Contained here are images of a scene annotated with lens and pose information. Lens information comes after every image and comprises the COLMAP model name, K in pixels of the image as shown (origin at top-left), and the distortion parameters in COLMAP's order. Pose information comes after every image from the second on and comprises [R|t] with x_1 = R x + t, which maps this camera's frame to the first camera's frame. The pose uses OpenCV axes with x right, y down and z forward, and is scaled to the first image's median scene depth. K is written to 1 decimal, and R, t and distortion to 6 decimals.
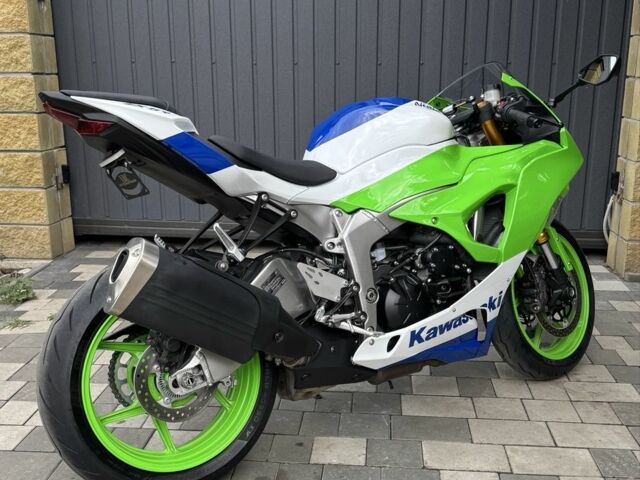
lens RADIAL K [[766.0, 0, 320.2], [0, 766.0, 265.9], [0, 0, 1]] dist [0.096985, -0.020792]
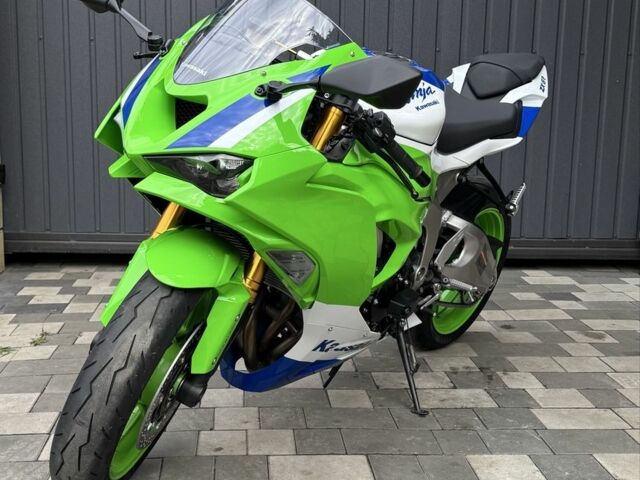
lens RADIAL K [[906.7, 0, 320.0], [0, 906.7, 240.0], [0, 0, 1]] dist [0.111293, -0.047412]
pose [[0.984896, -0.006470, 0.173026, -0.186769], [0.022458, 0.995633, -0.090607, 0.044723], [-0.171685, 0.093125, 0.980741, 0.027678]]
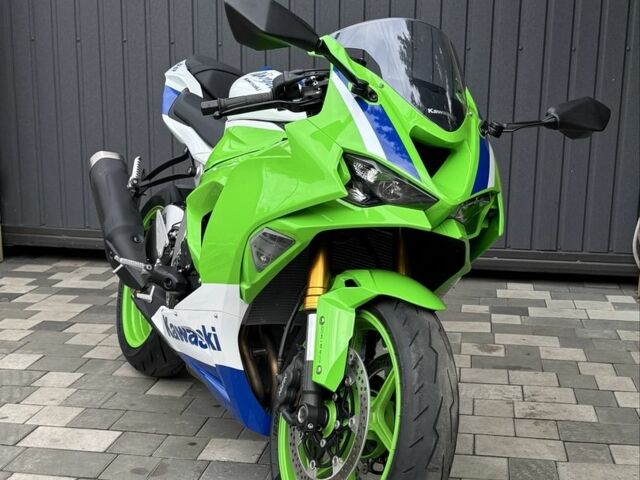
lens RADIAL K [[1043.9, 0, 320.1], [0, 1043.9, 292.9], [0, 0, 1]] dist [0.082663, 0.092961]
pose [[0.997716, 0.030594, -0.060227, 0.107318], [-0.033316, 0.998444, -0.044721, 0.058277], [0.058765, 0.046625, 0.997182, -0.126959]]
